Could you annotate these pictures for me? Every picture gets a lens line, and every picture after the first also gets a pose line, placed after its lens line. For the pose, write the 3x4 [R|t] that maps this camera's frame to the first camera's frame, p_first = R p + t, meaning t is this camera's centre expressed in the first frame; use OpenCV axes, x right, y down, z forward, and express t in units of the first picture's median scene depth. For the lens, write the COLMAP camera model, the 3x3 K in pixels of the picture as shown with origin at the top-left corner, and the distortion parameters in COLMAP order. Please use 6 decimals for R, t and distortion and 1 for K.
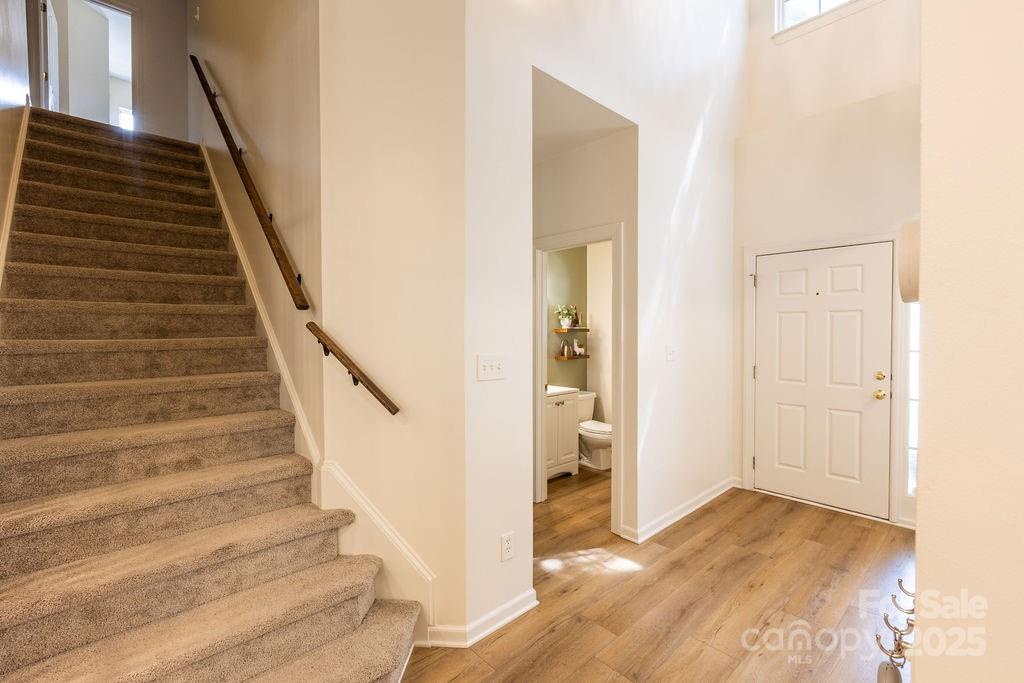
lens RADIAL K [[469.3, 0, 512.0], [0, 469.3, 341.5], [0, 0, 1]] dist [-0.001179, 0.000063]
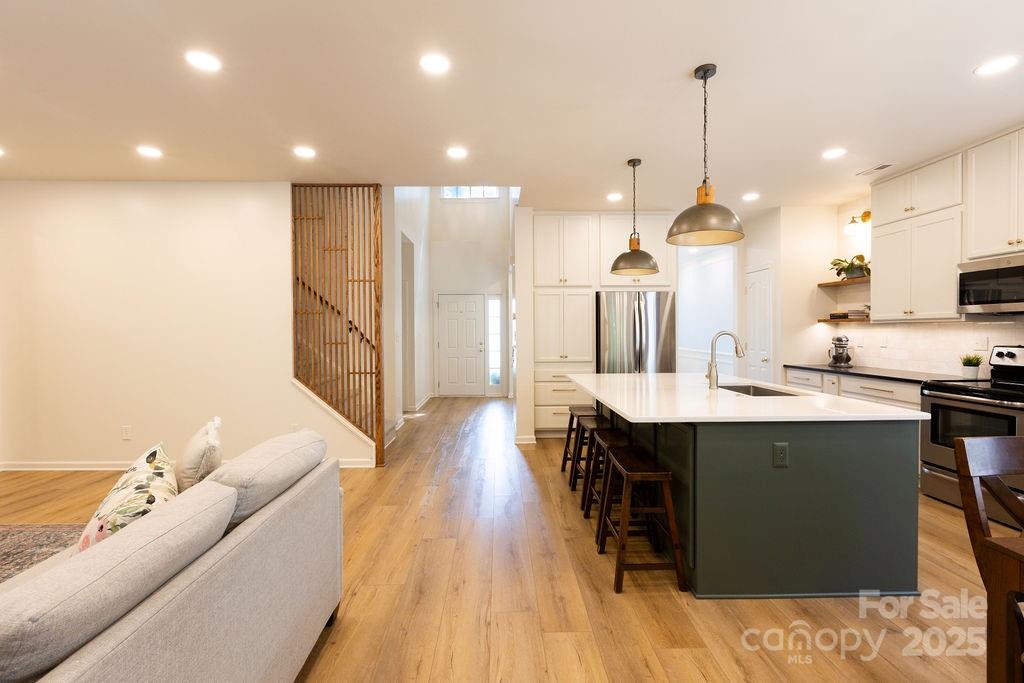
lens RADIAL K [[455.9, 0, 507.4], [0, 455.9, 338.5], [0, 0, 1]] dist [0.000389, 0.000147]
pose [[0.673685, -0.005551, 0.738998, -1.085827], [0.010790, 0.999939, -0.002325, 0.053679], [-0.738940, 0.009540, 0.673704, -0.894538]]
